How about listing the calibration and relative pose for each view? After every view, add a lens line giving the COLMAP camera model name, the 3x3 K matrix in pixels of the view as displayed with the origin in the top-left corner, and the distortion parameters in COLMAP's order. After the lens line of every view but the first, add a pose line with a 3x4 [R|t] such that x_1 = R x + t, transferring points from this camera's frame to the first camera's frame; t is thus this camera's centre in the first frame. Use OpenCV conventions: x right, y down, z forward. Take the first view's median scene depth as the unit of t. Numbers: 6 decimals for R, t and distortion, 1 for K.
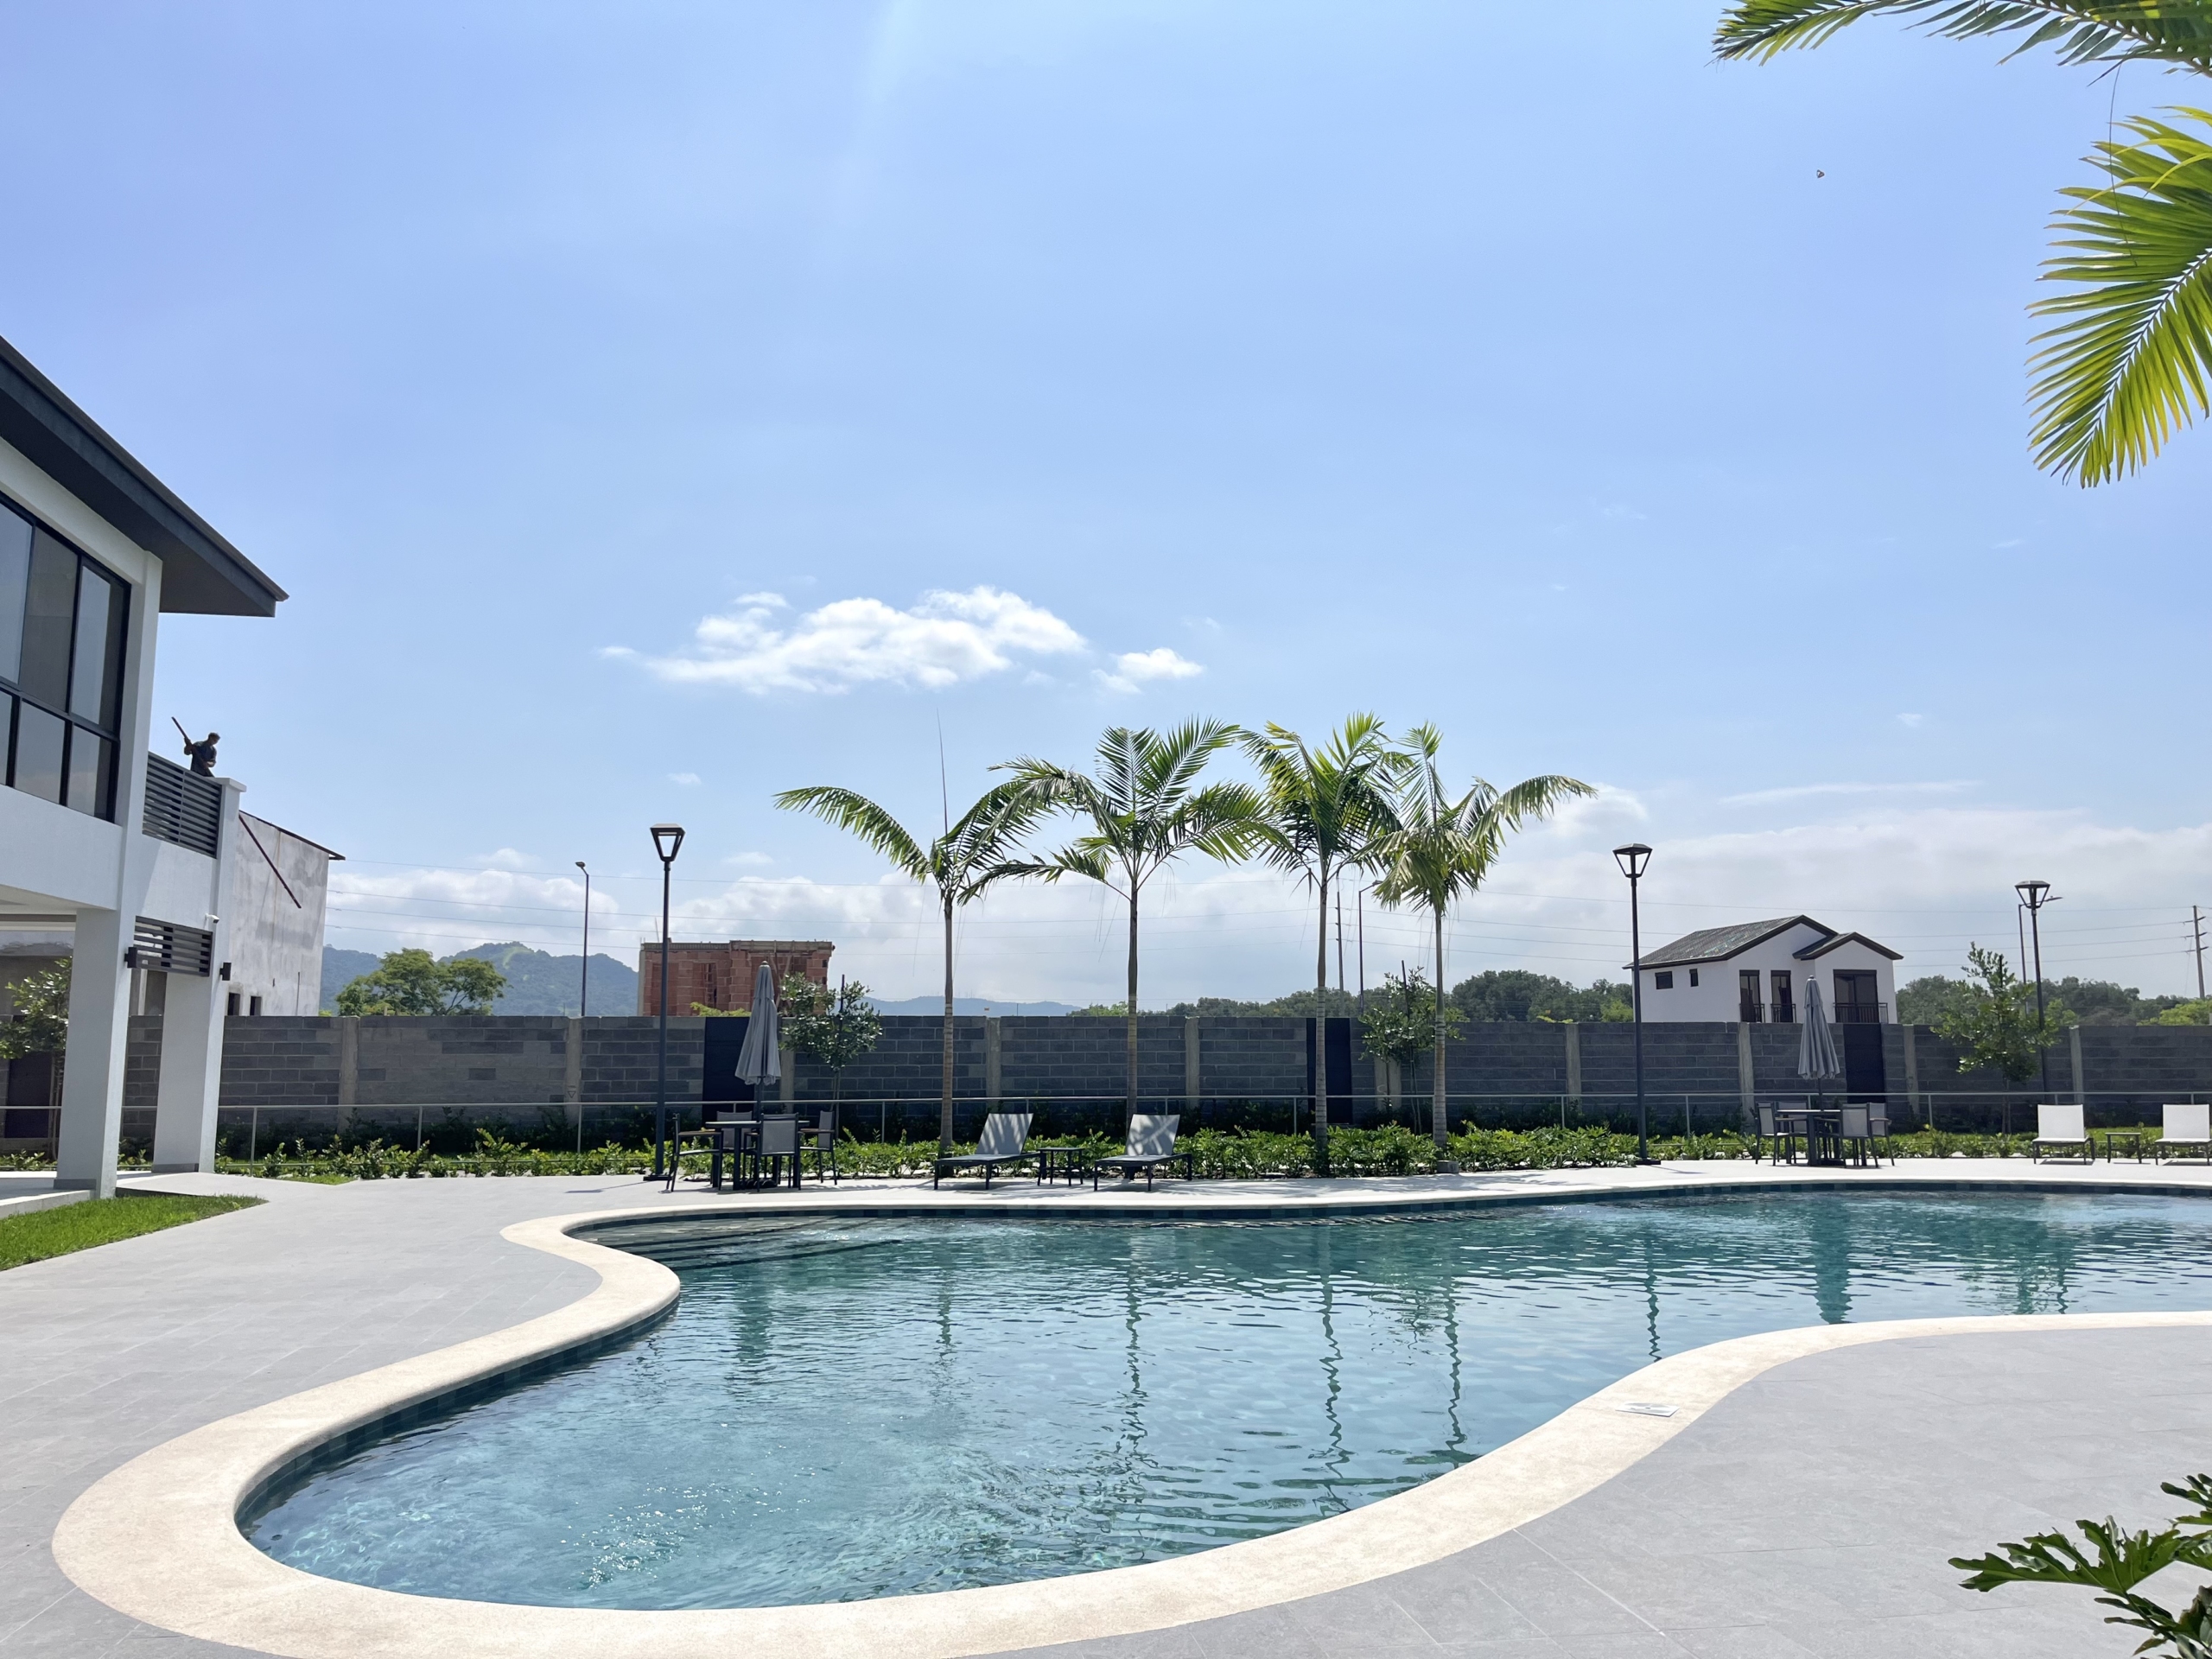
lens RADIAL K [[1688.0, 0, 1106.0], [0, 1688.0, 829.5], [0, 0, 1]] dist [0.056791, -0.000651]
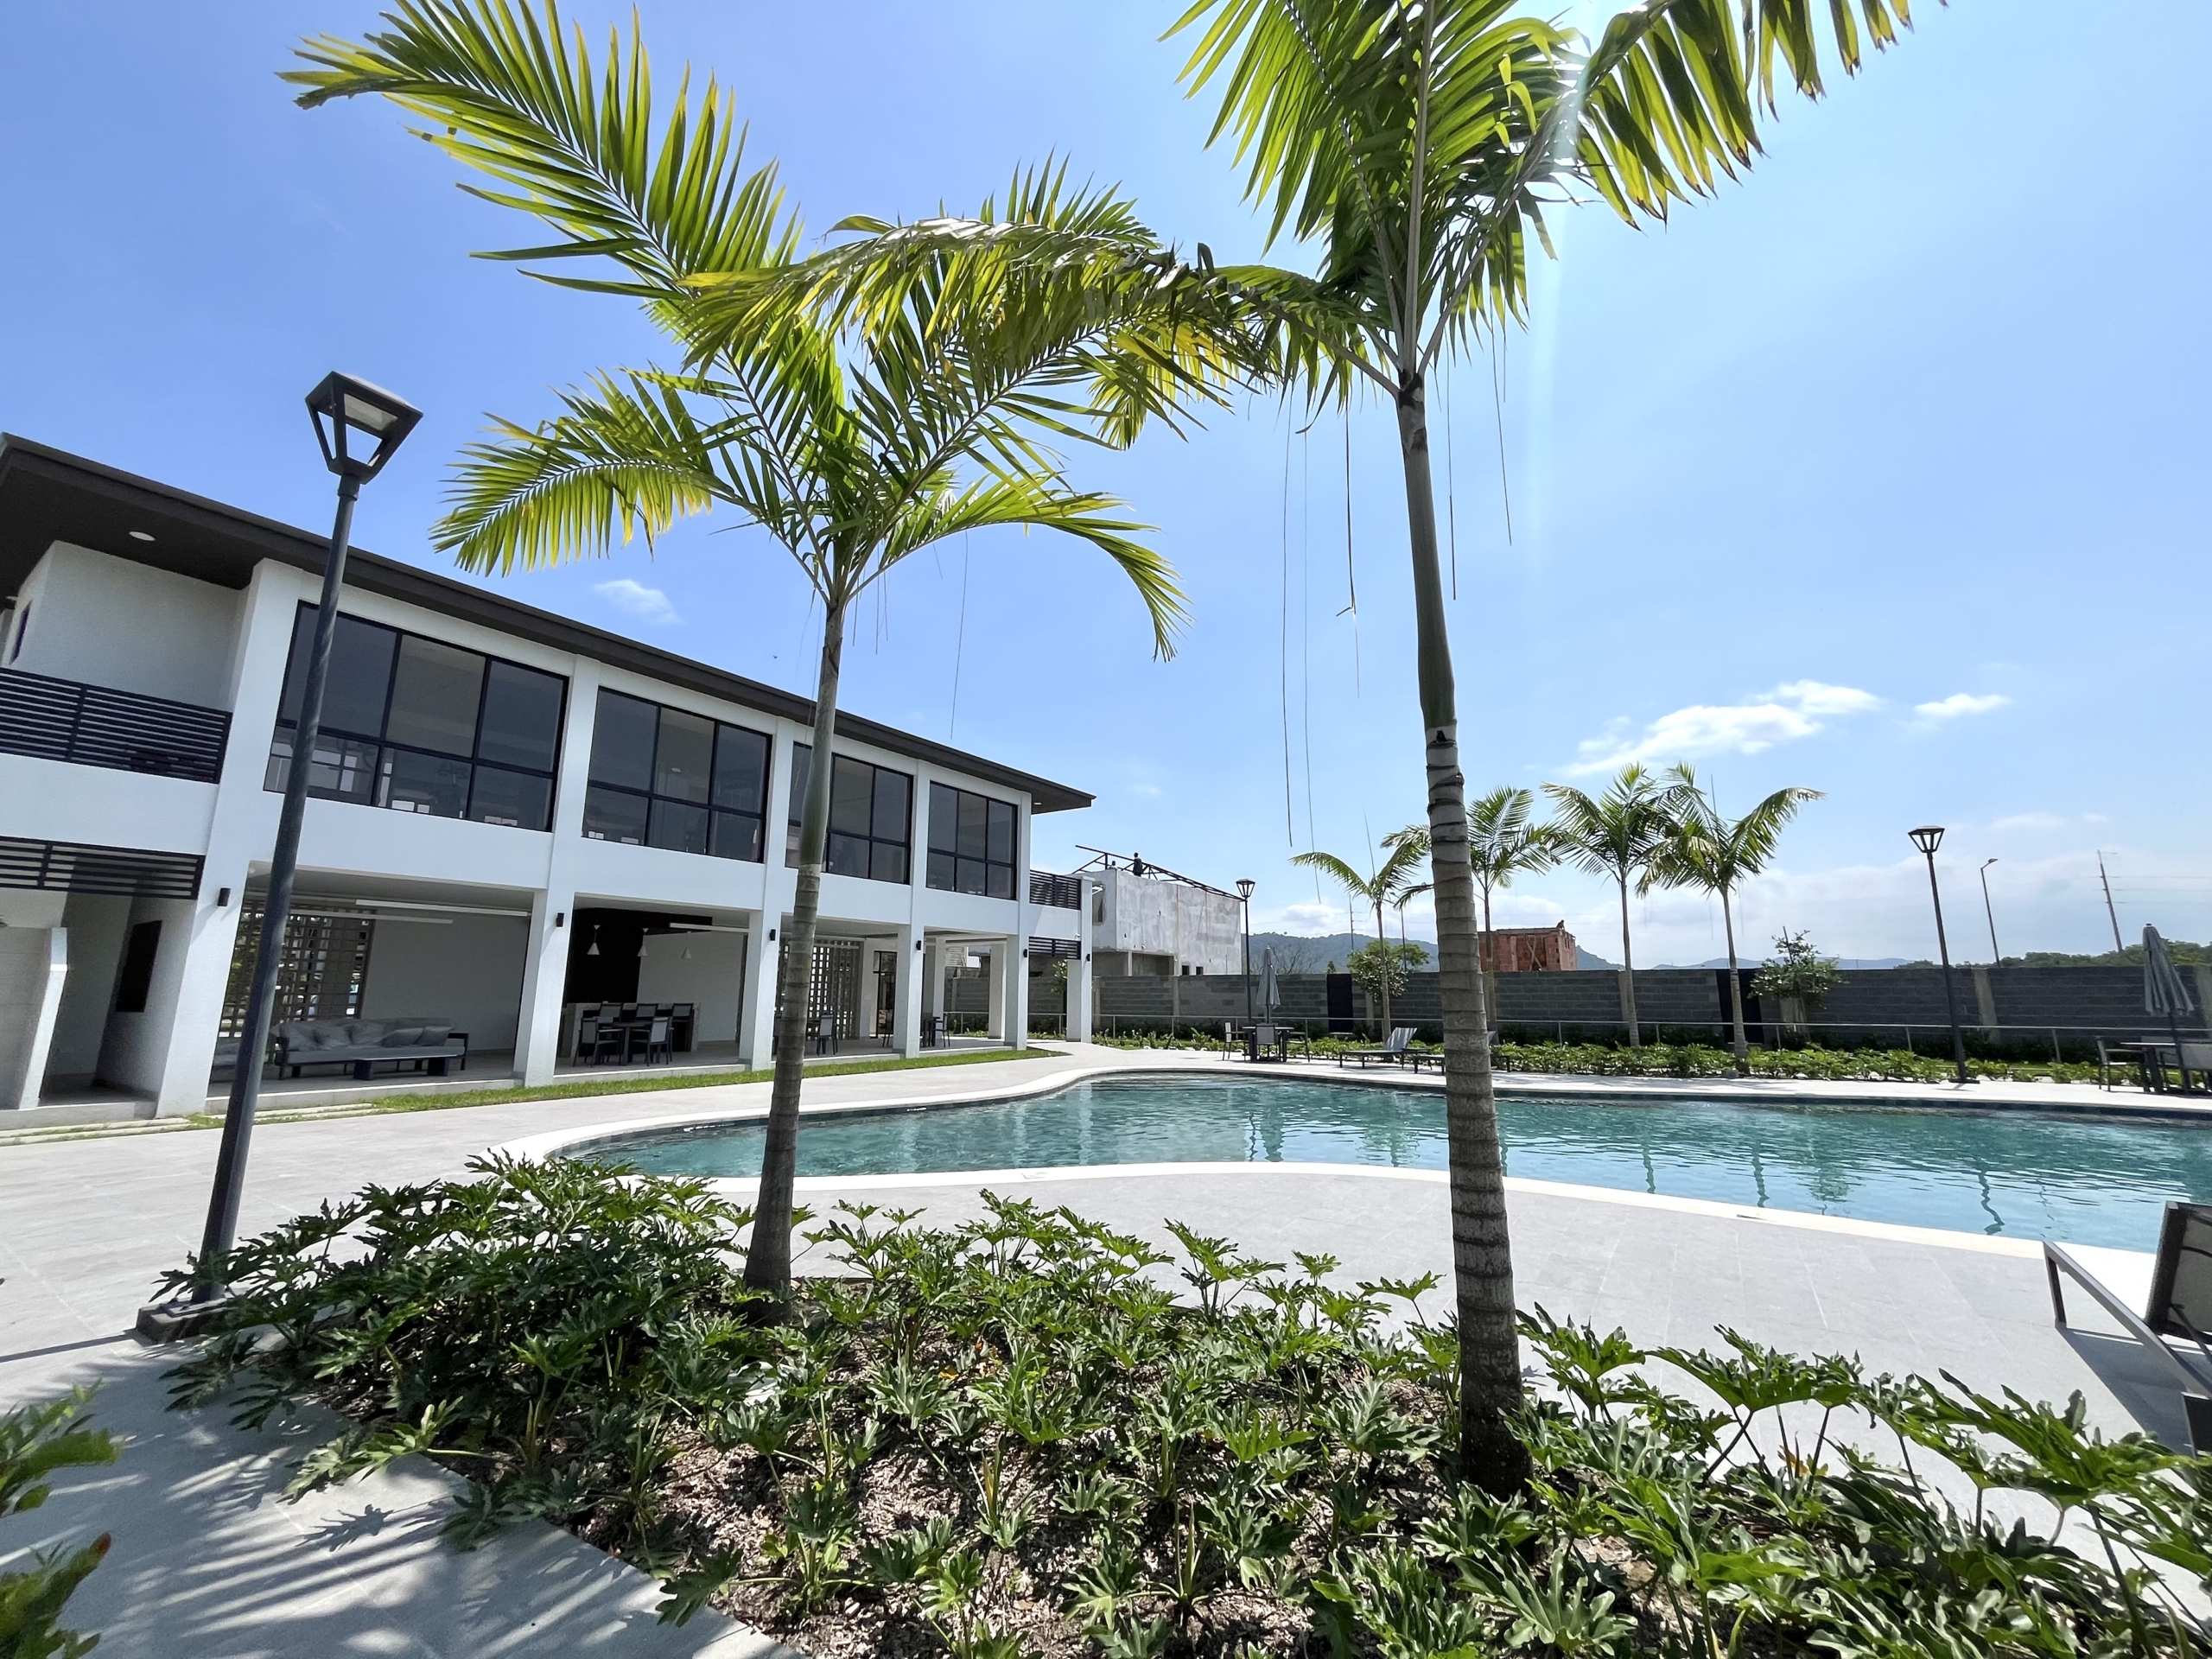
lens RADIAL K [[895.9, 0, 1106.0], [0, 895.9, 829.5], [0, 0, 1]] dist [0.011768, 0.000012]
pose [[0.729227, -0.124608, -0.672831, 0.326850], [0.090788, 0.992205, -0.085358, 0.013456], [0.678222, 0.001160, 0.734856, 0.089723]]
